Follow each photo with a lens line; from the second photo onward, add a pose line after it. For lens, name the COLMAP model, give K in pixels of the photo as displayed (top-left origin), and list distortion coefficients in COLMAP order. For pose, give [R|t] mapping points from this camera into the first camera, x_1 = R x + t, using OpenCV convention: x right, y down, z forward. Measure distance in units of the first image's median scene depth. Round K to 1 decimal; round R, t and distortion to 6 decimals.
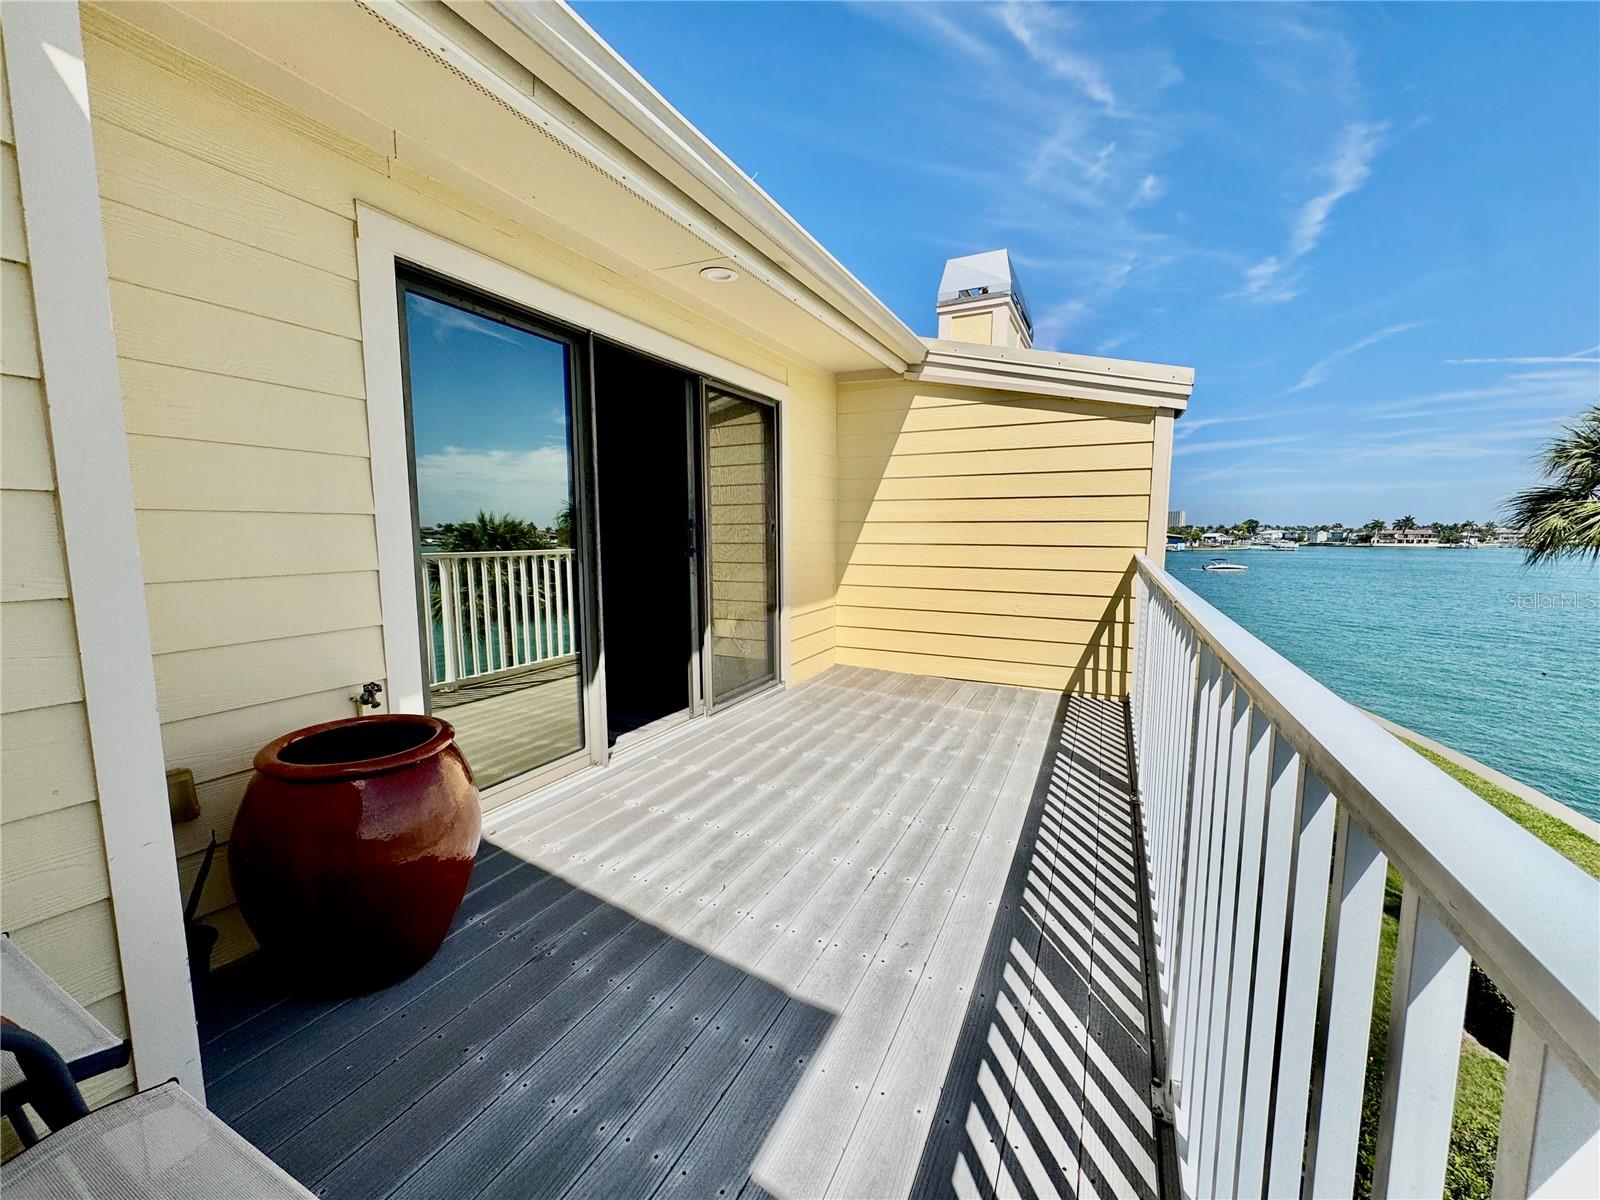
lens RADIAL K [[640.8, 0, 799.1], [0, 640.8, 601.9], [0, 0, 1]] dist [0.000399, -0.000231]
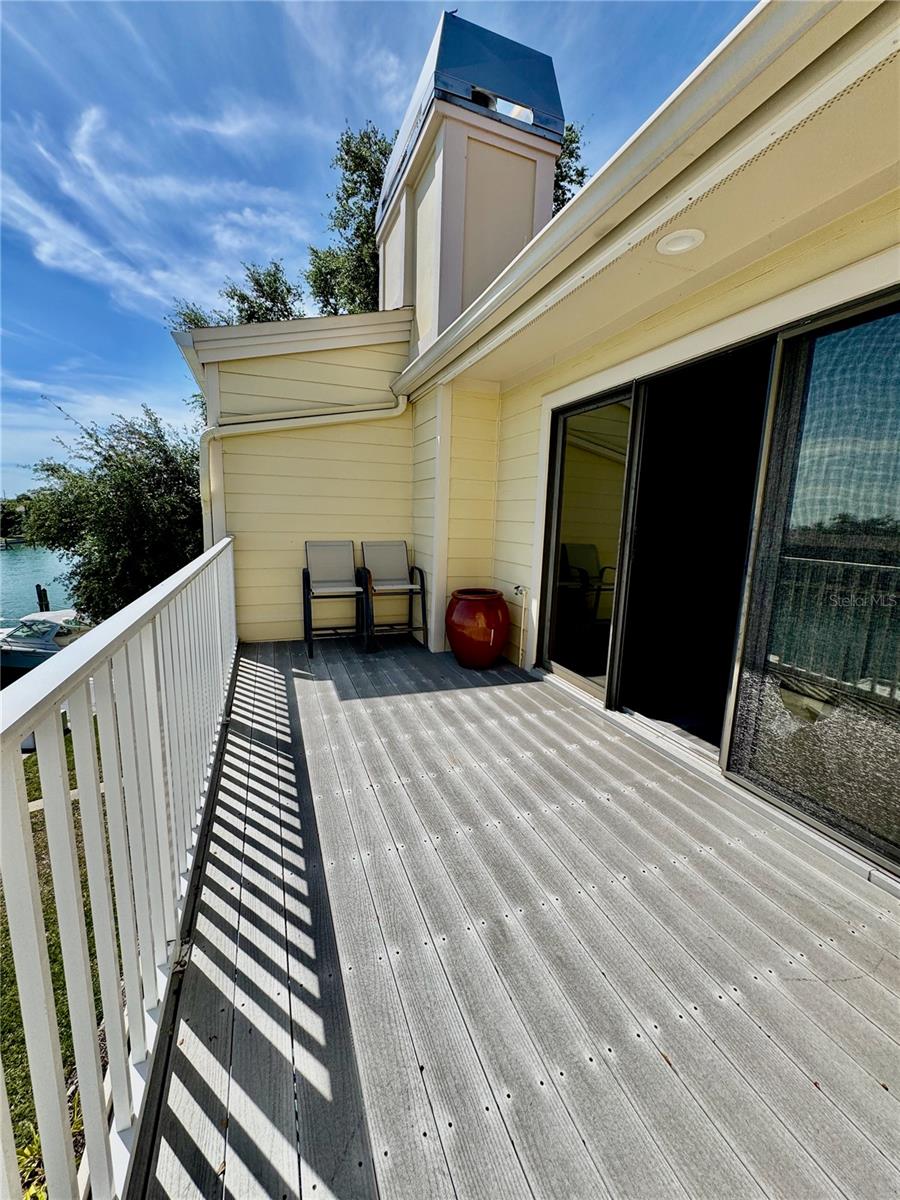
lens RADIAL K [[480.0, 0, 450.0], [0, 480.0, 600.0], [0, 0, 1]] dist [-0.000909, -0.000310]
pose [[-0.686882, 0.102397, -0.719519, 0.421487], [-0.111483, 0.963462, 0.243540, -0.117741], [0.718168, 0.247498, -0.650369, 0.918864]]
